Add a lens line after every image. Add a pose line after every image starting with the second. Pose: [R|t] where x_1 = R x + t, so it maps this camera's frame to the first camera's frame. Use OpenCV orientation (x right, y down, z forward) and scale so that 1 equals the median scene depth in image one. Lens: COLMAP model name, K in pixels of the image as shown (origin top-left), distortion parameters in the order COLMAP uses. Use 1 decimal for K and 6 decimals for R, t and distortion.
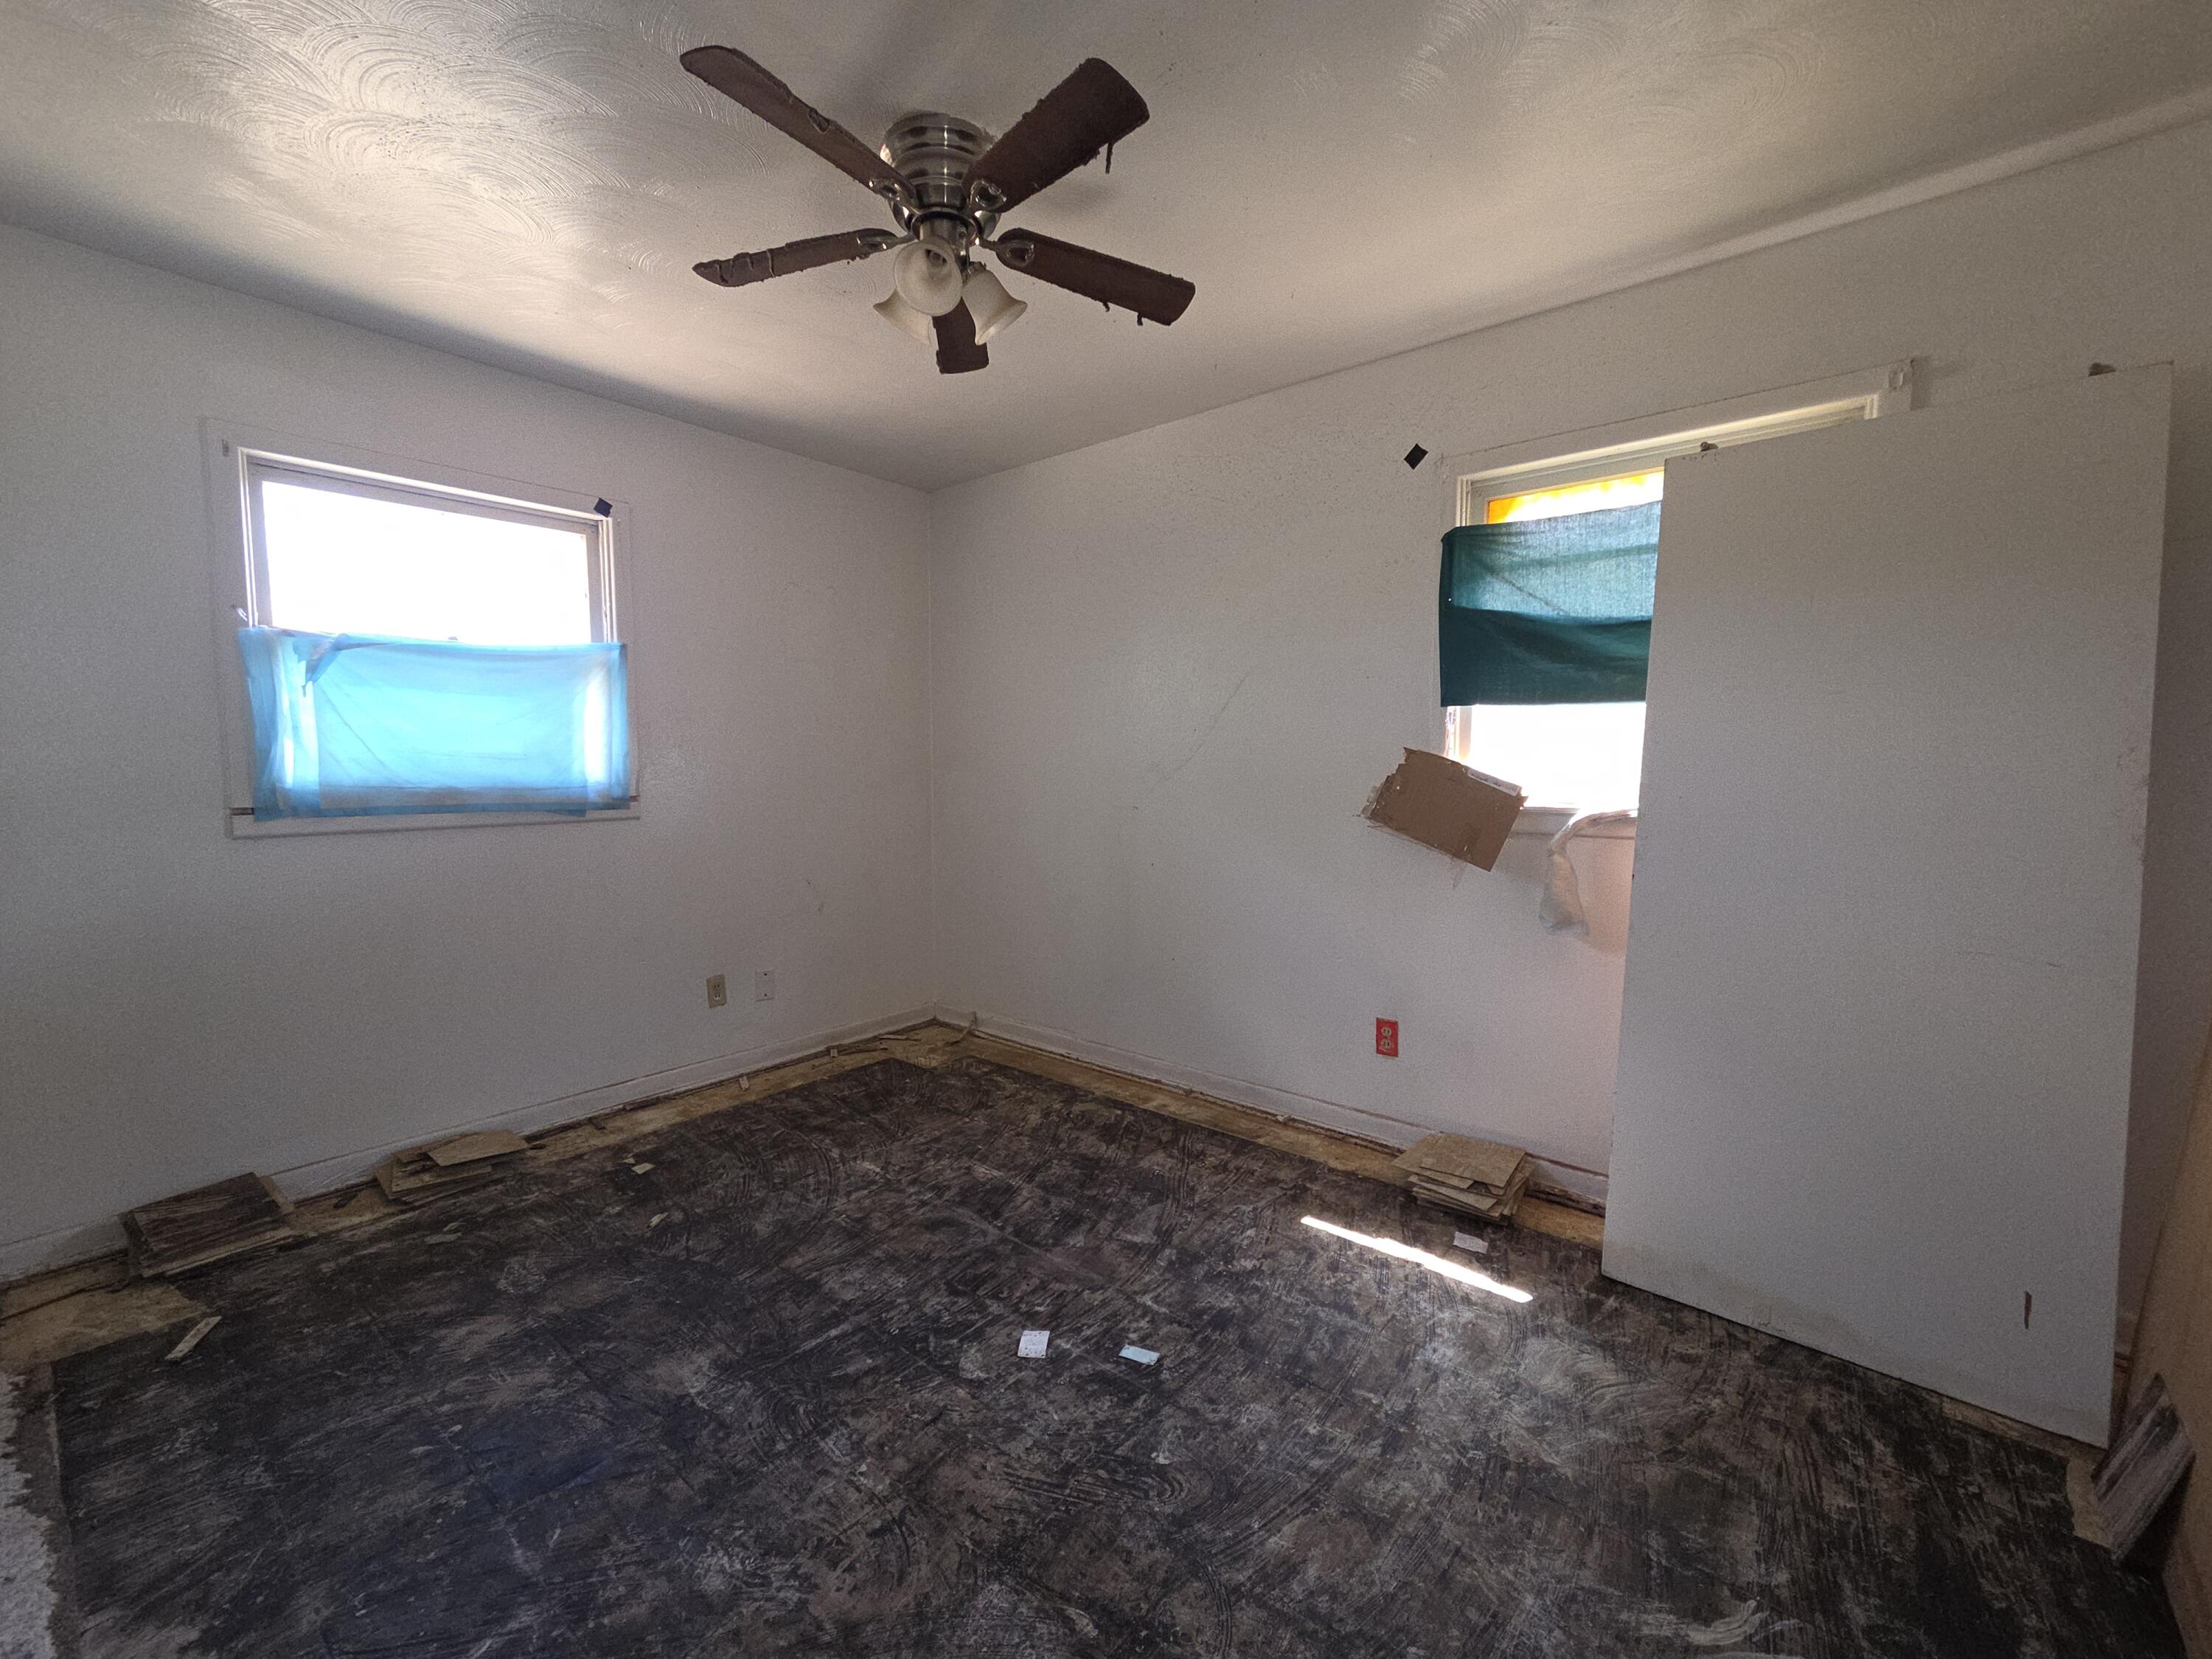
lens RADIAL K [[897.2, 0, 1102.3], [0, 897.2, 831.1], [0, 0, 1]] dist [-0.001604, -0.000023]
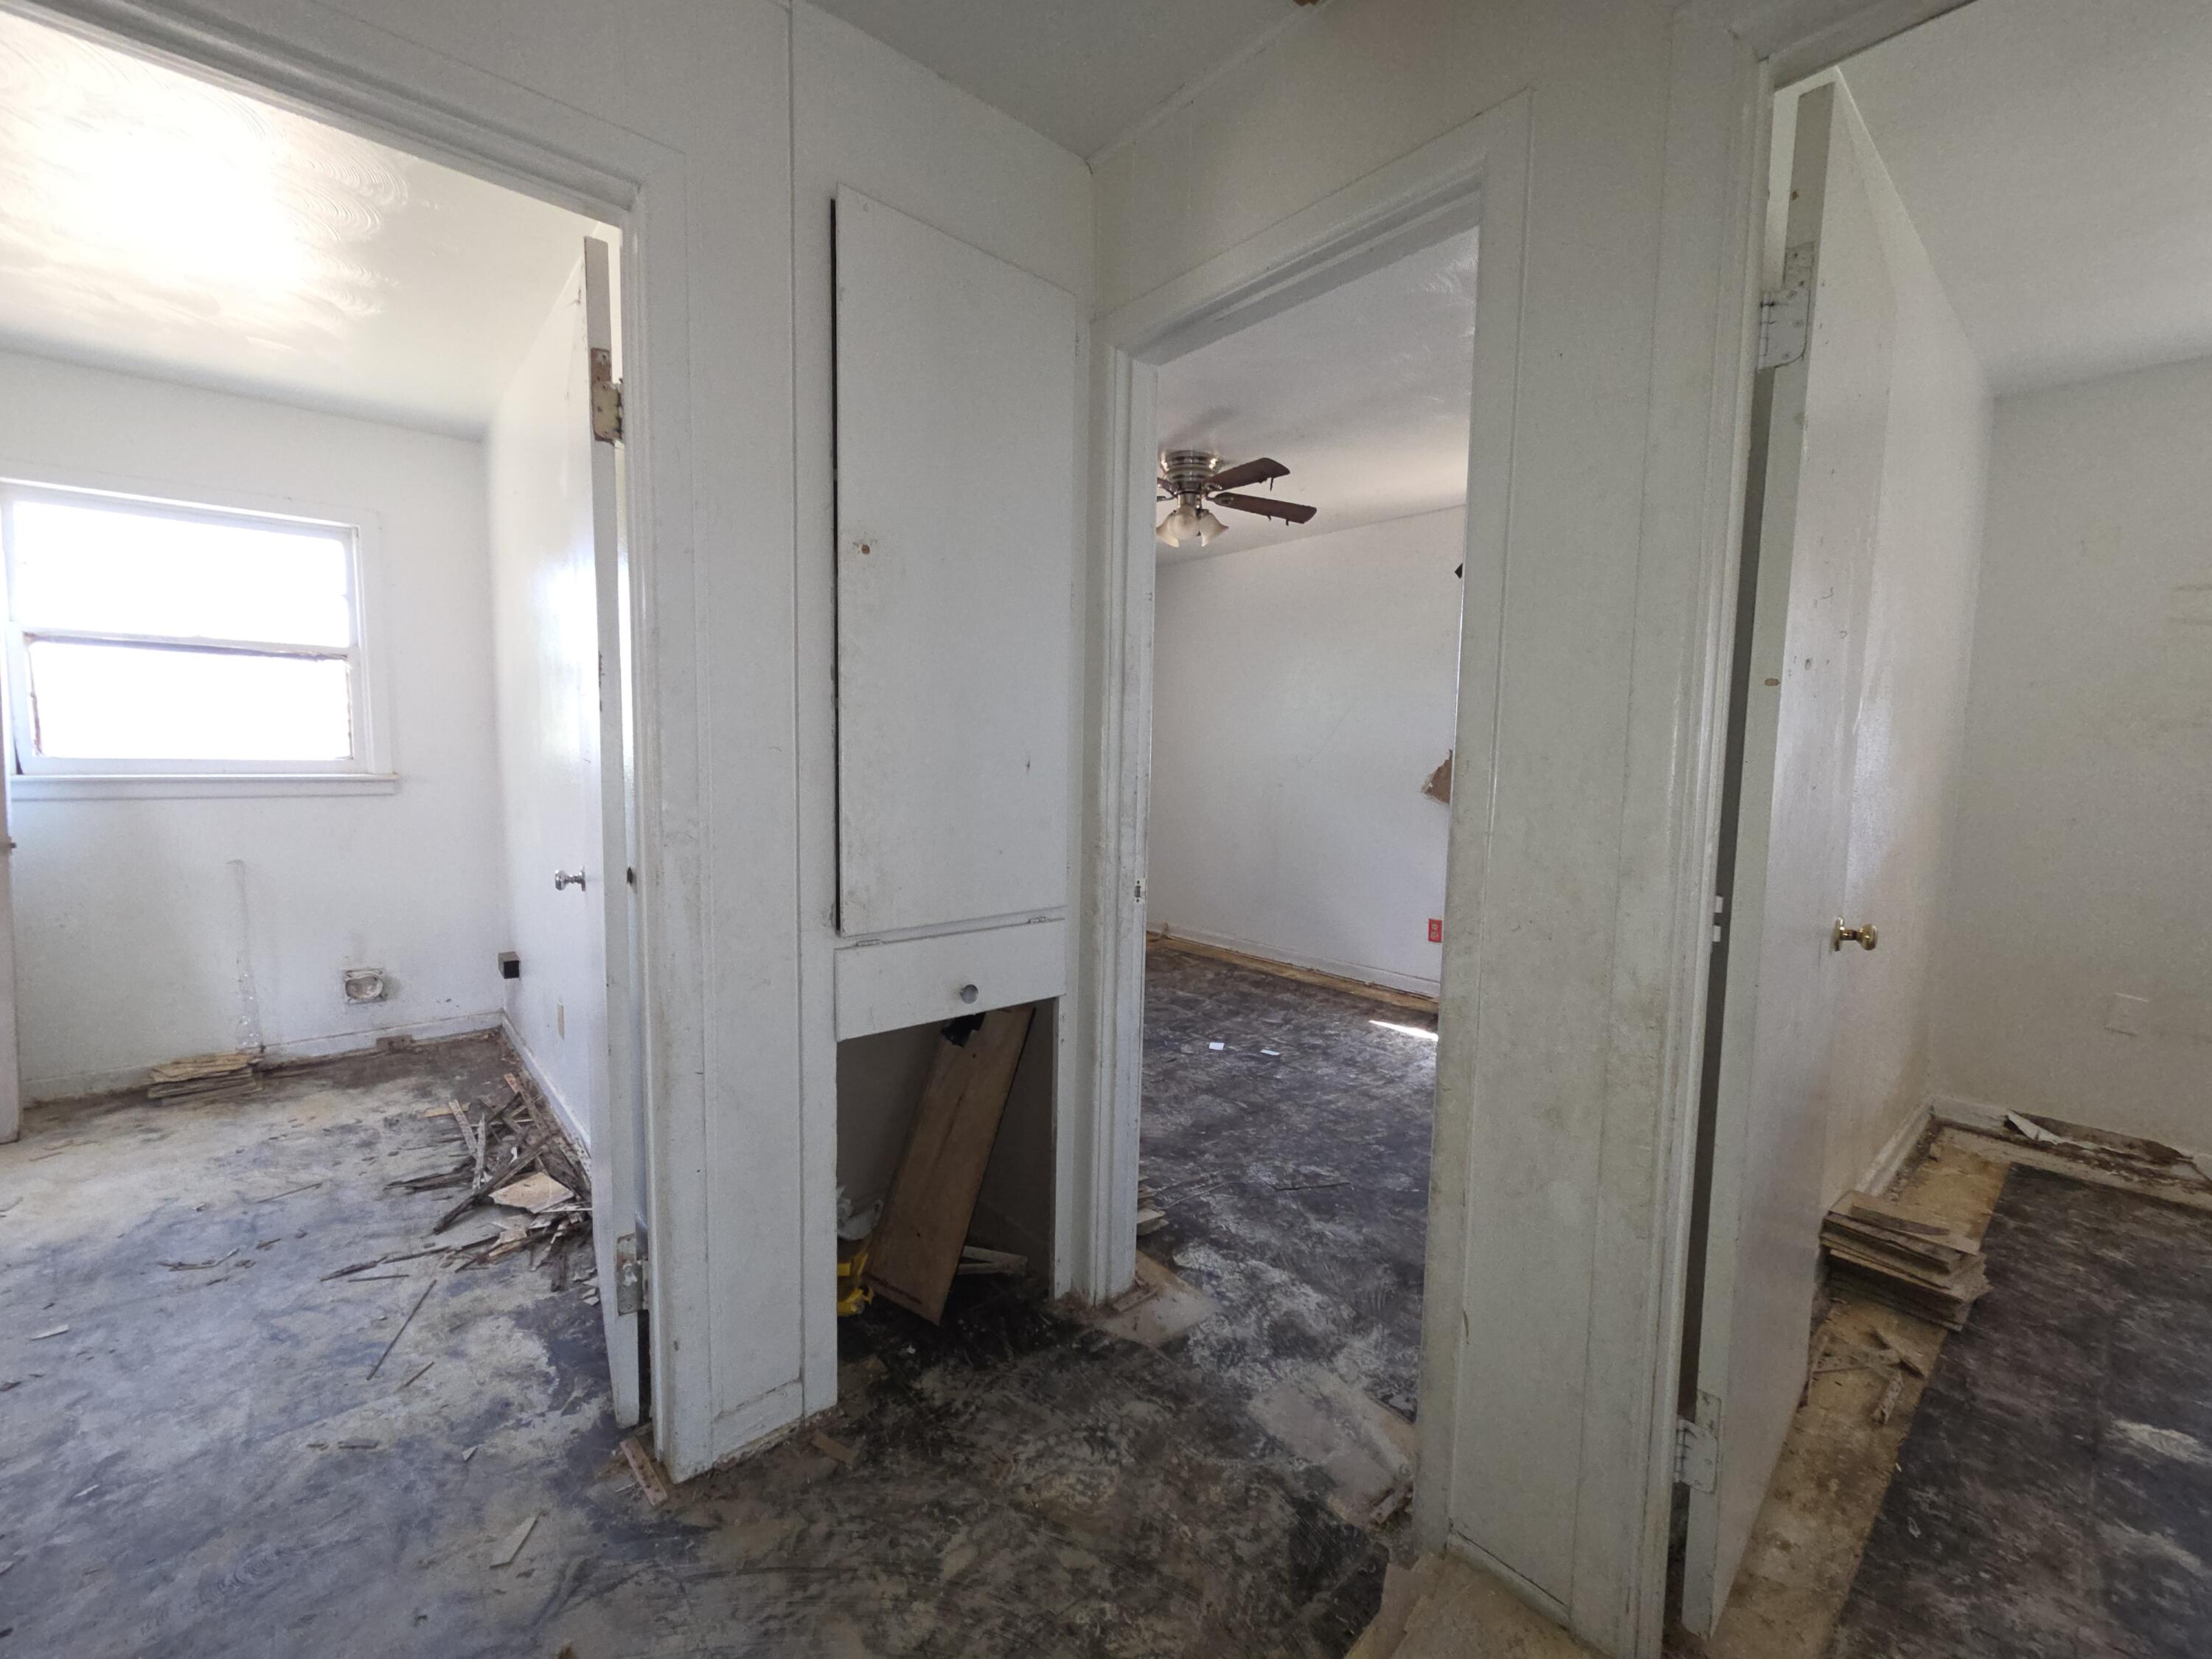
lens RADIAL K [[897.2, 0, 1106.1], [0, 897.2, 824.5], [0, 0, 1]] dist [-0.001604, -0.000023]
pose [[0.985887, 0.029777, -0.164743, -0.003277], [-0.029093, 0.999555, 0.006565, 0.055409], [0.164865, -0.001680, 0.986315, -0.783110]]
